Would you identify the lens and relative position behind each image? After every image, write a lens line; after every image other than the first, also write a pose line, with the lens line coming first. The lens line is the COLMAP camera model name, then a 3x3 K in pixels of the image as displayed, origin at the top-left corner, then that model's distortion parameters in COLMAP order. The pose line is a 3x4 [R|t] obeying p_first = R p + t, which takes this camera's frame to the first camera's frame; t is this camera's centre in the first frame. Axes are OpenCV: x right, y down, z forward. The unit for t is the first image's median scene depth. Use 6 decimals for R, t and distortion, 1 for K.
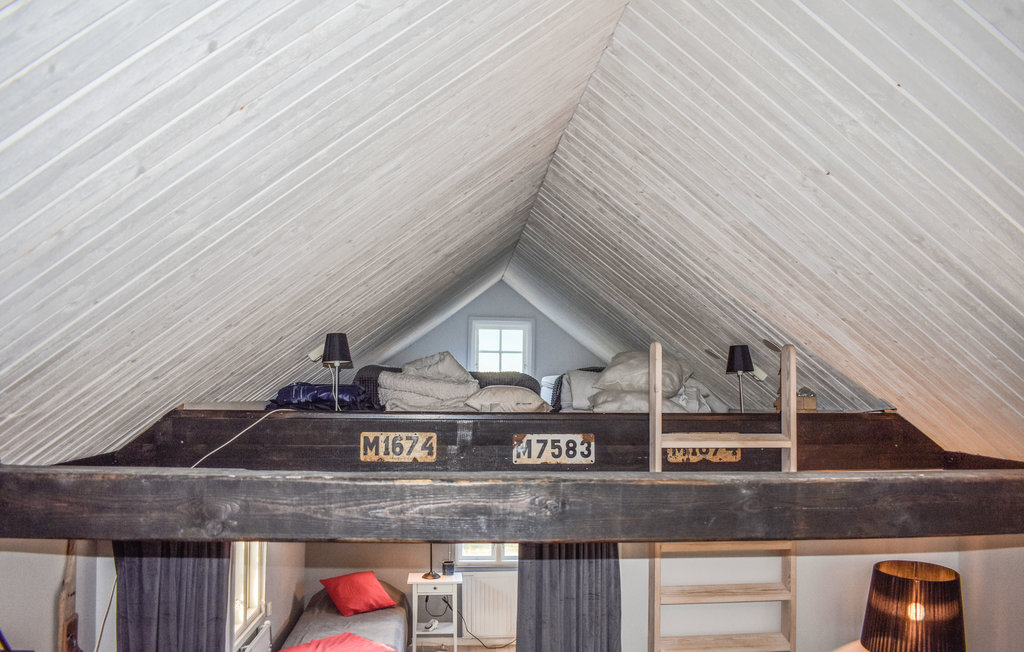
lens RADIAL K [[795.7, 0, 518.8], [0, 795.7, 348.3], [0, 0, 1]] dist [-0.087706, 0.014135]
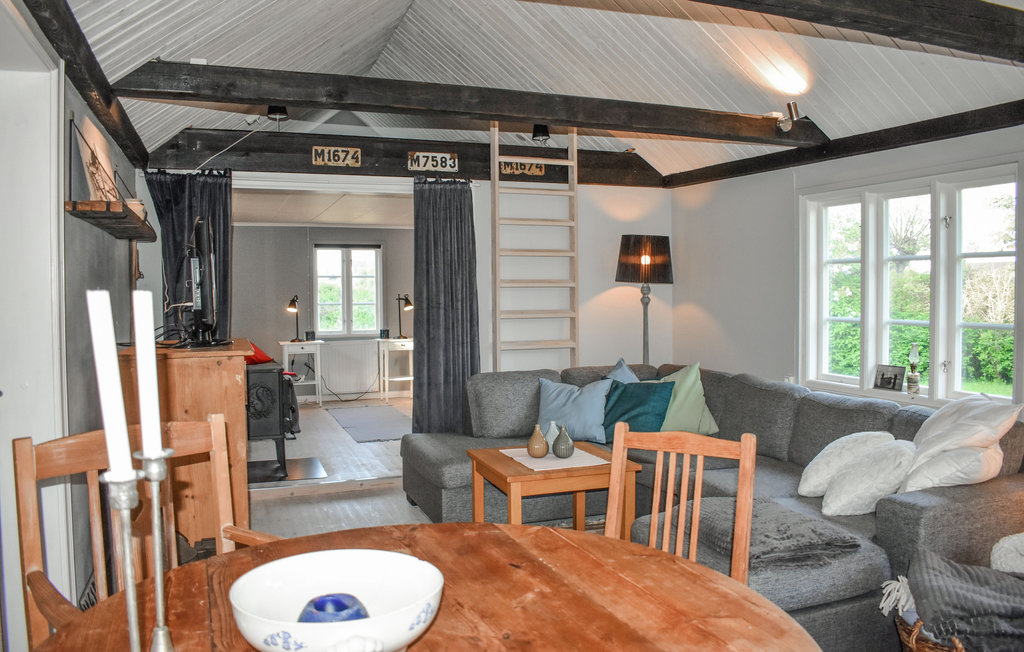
lens RADIAL K [[795.7, 0, 514.7], [0, 795.7, 318.2], [0, 0, 1]] dist [-0.087706, 0.014135]
pose [[0.965322, -0.025311, 0.259833, -0.222372], [0.001243, 0.995723, 0.092378, 0.294636], [-0.261060, -0.088851, 0.961225, -0.618006]]
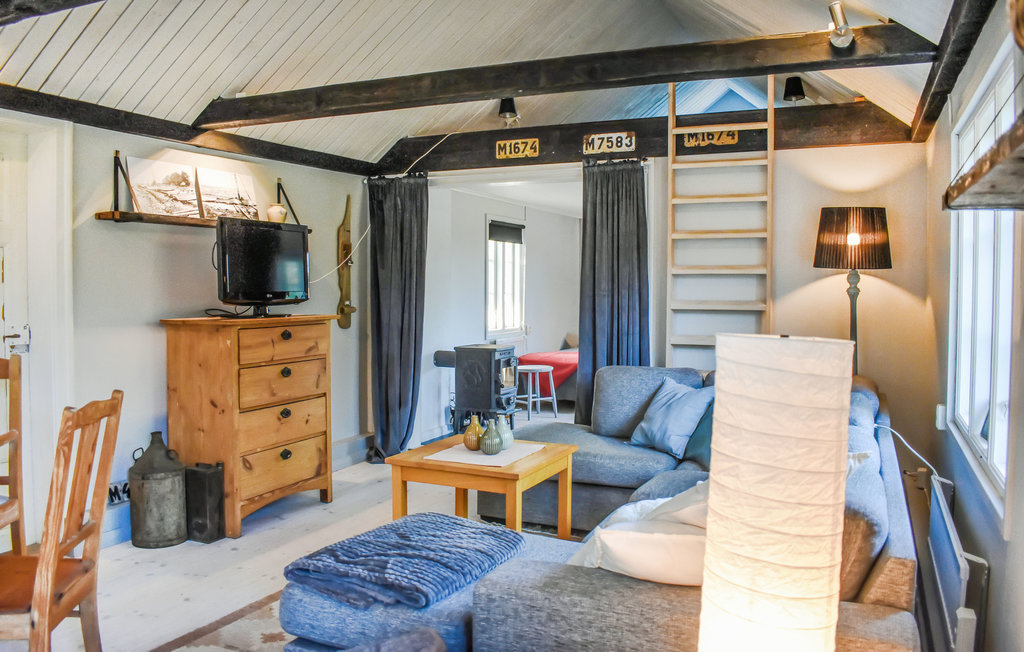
lens RADIAL K [[795.7, 0, 508.2], [0, 795.7, 315.2], [0, 0, 1]] dist [-0.087706, 0.014135]
pose [[0.865586, 0.011838, -0.500621, 0.649100], [0.034943, 0.995856, 0.083966, 0.324277], [0.499540, -0.090173, 0.861585, -0.451632]]
